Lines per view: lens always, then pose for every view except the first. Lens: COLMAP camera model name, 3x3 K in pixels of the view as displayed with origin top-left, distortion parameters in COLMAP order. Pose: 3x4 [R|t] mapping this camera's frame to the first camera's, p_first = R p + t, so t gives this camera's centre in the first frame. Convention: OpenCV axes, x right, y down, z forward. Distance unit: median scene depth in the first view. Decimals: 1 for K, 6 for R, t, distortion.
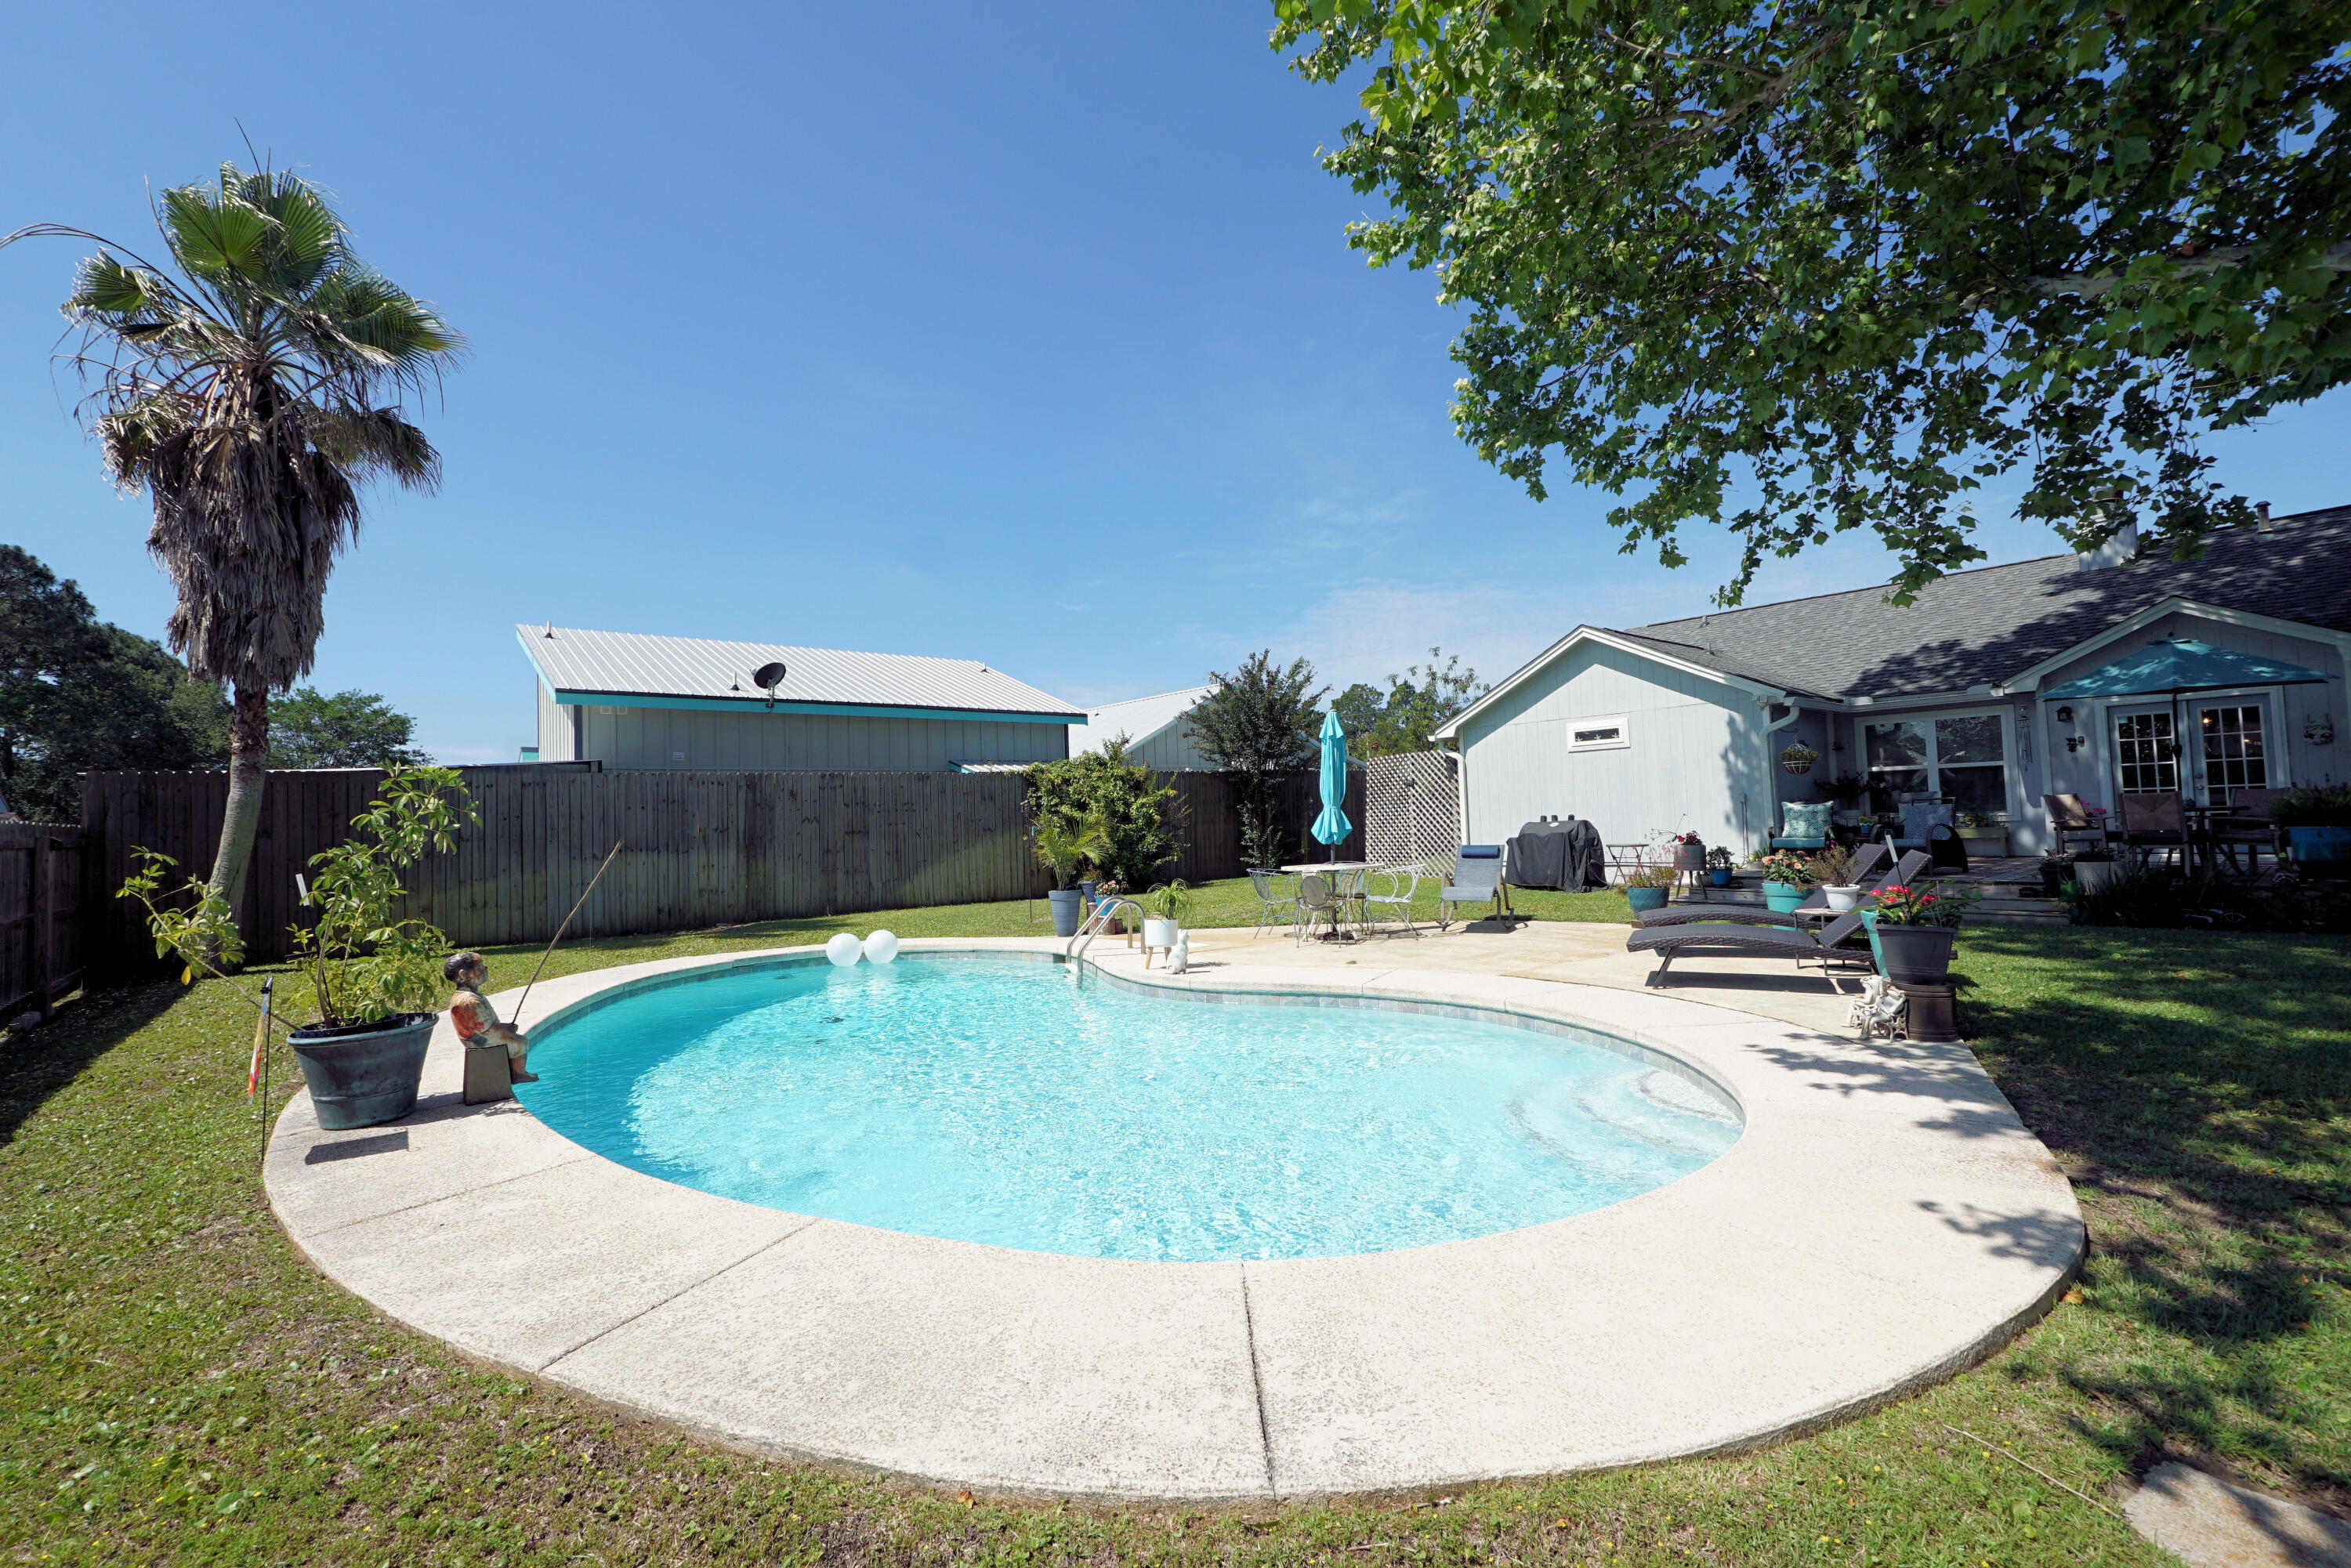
lens RADIAL K [[1007.1, 0, 1167.3], [0, 1007.1, 775.3], [0, 0, 1]] dist [-0.027575, 0.013150]
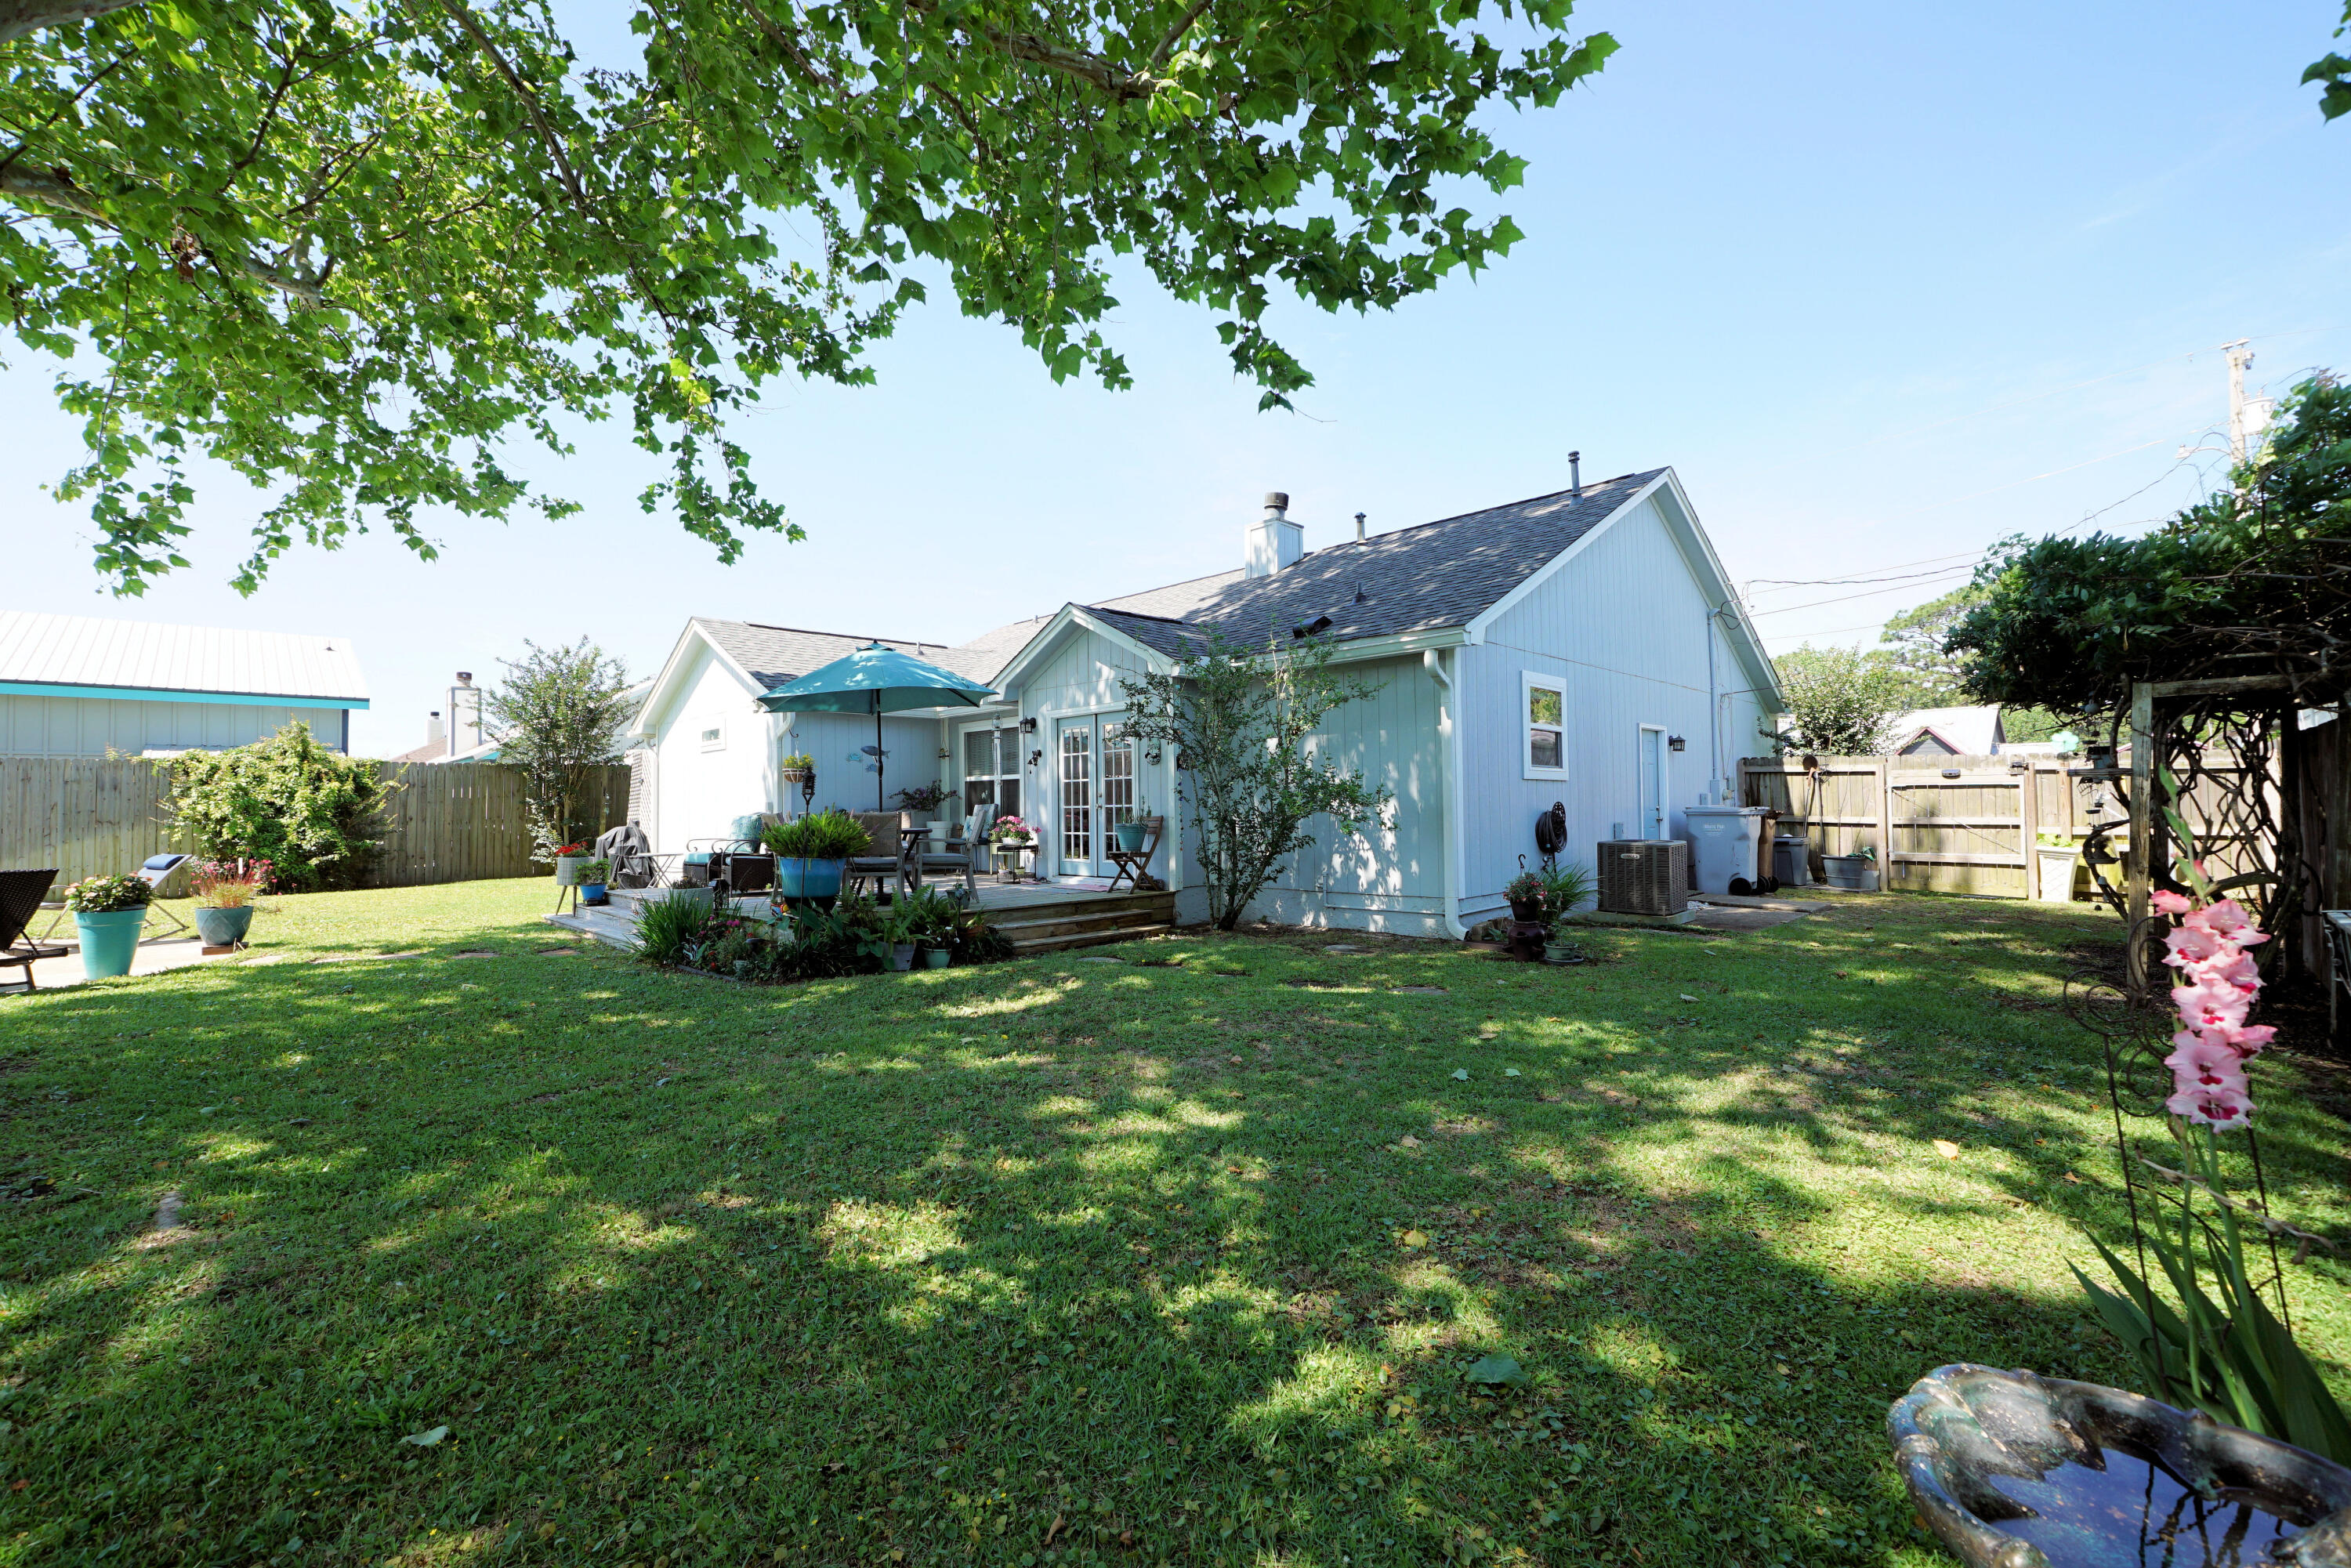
lens RADIAL K [[1007.1, 0, 1167.3], [0, 1007.1, 775.3], [0, 0, 1]] dist [-0.027575, 0.013150]
pose [[0.996984, 0.020051, 0.074975, 0.991805], [-0.020912, 0.999724, 0.010724, -0.025862], [-0.074739, -0.012259, 0.997128, 0.055949]]
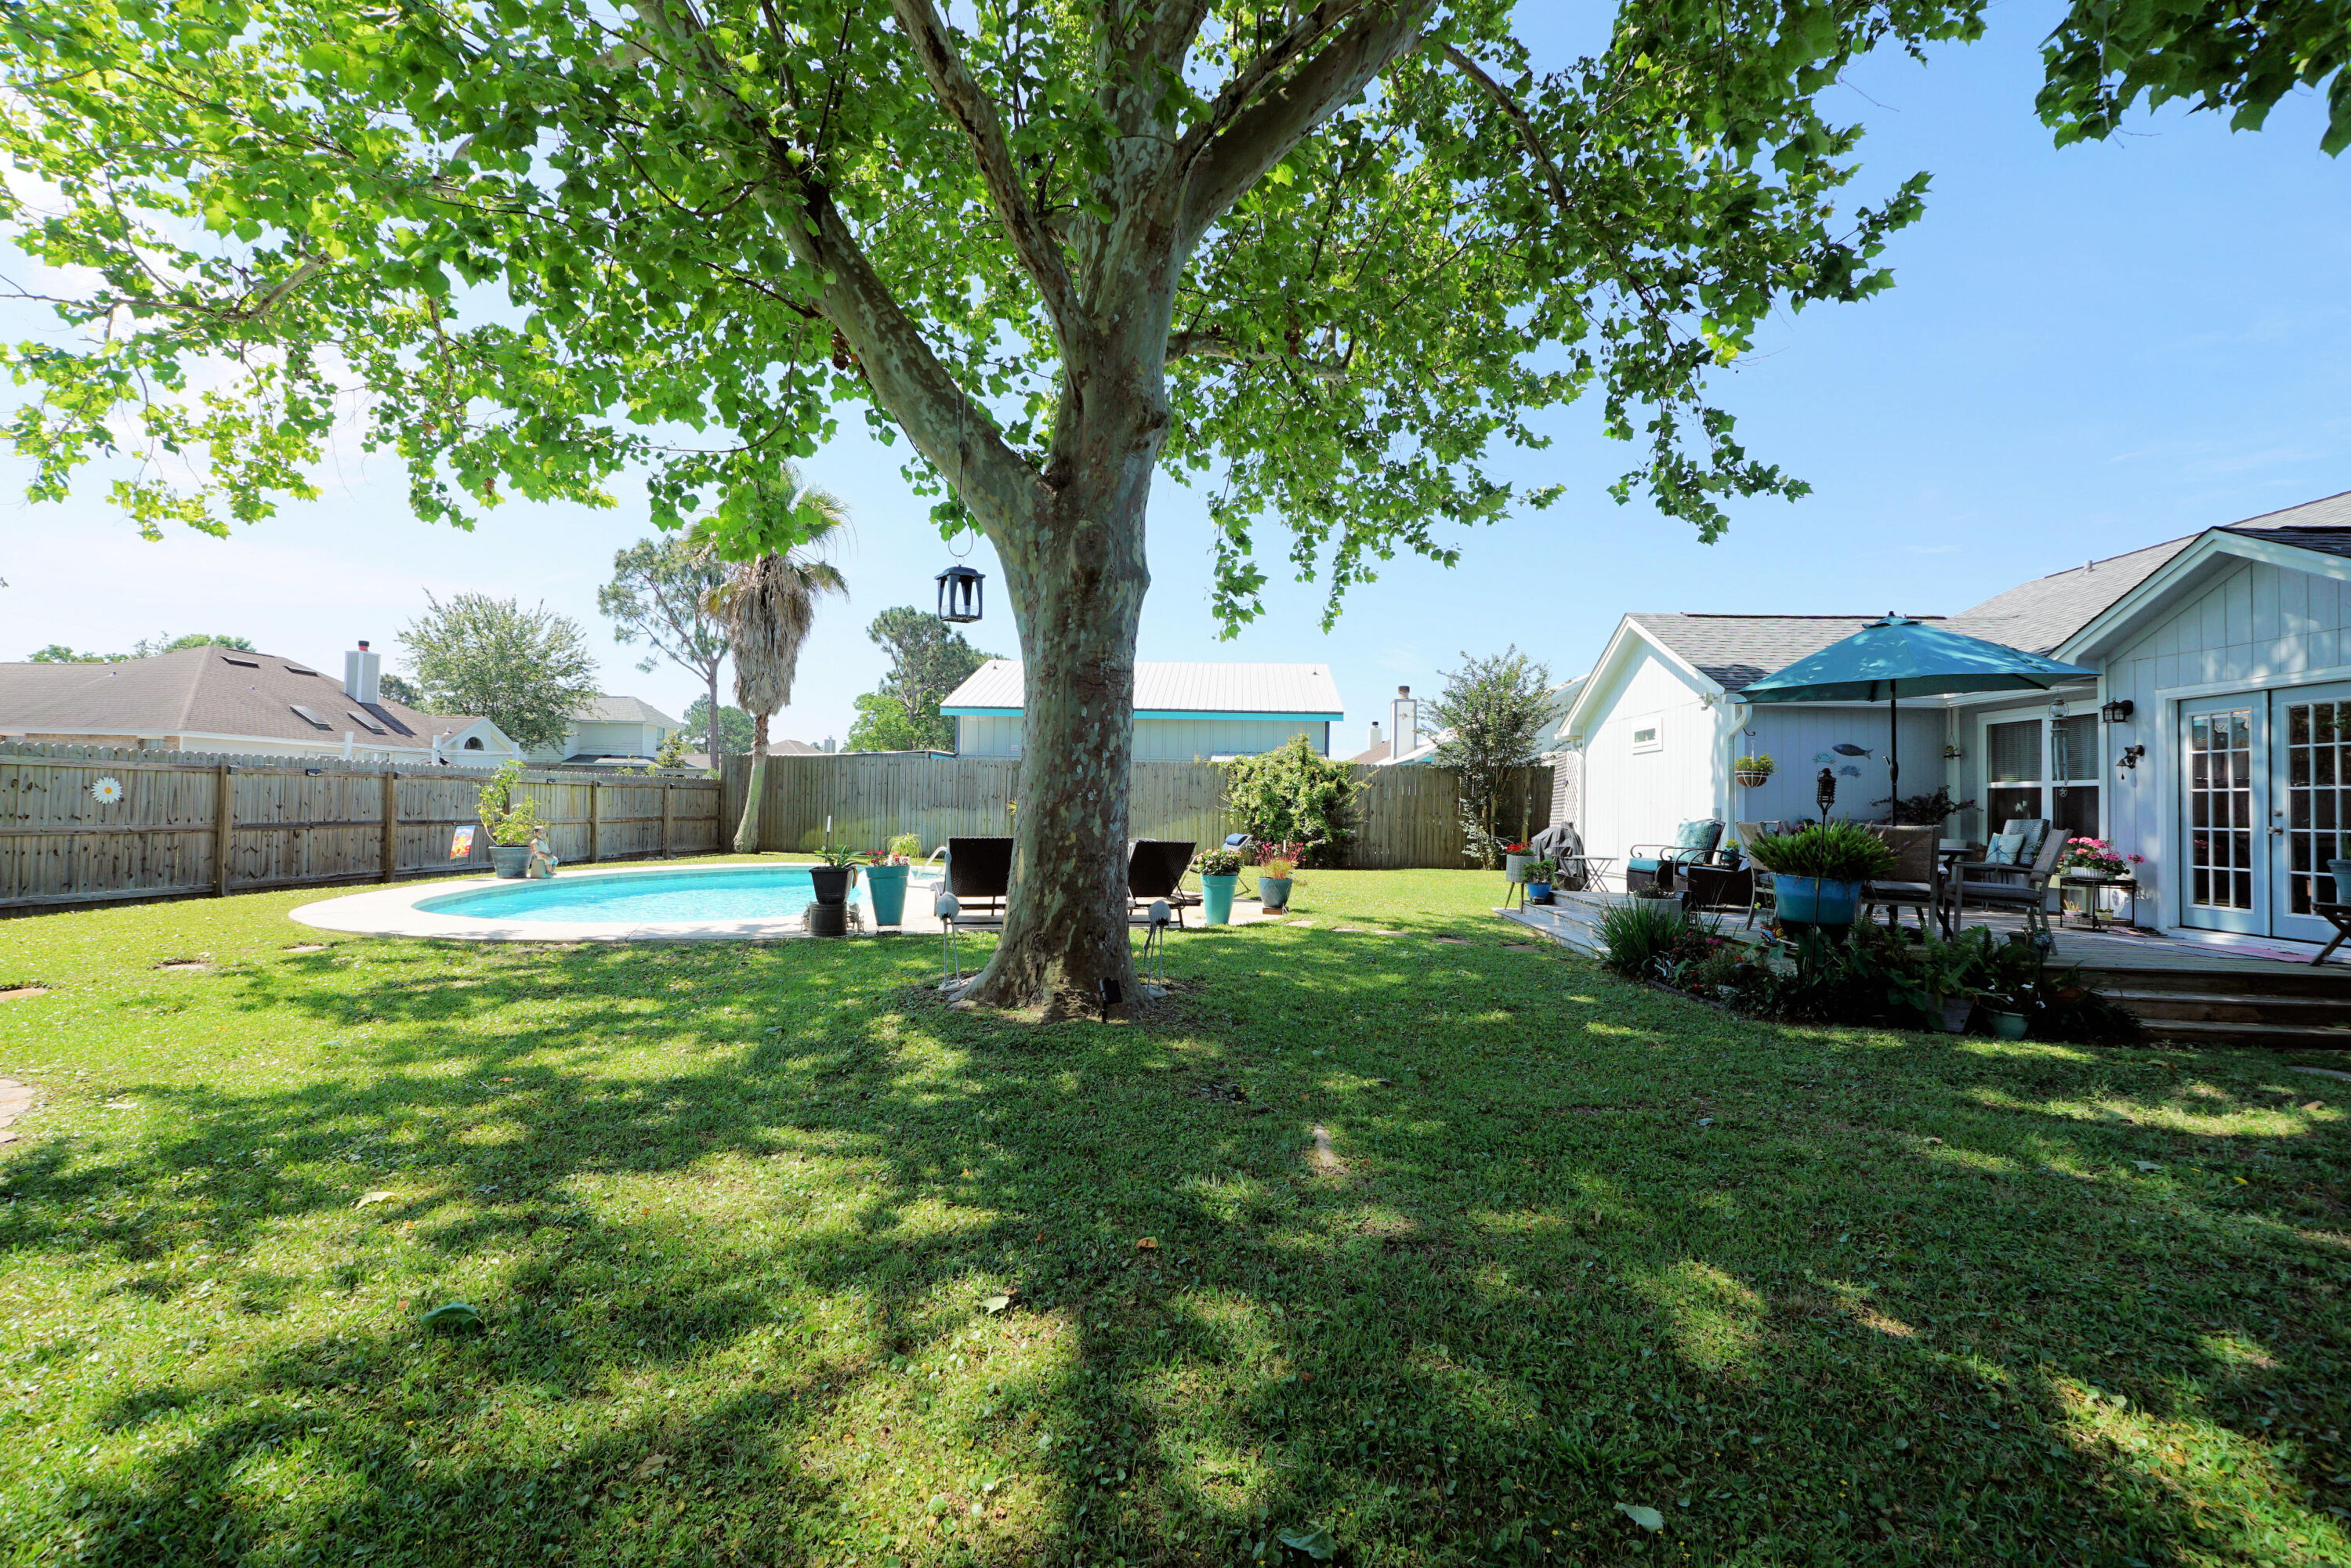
lens RADIAL K [[1013.9, 0, 1175.5], [0, 1013.9, 784.0], [0, 0, 1]] dist [0.074691, -0.028722]
pose [[0.736092, 0.032314, -0.676110, 0.934396], [-0.014029, 0.999374, 0.032491, -0.025173], [0.676737, -0.014431, 0.736084, 0.066856]]
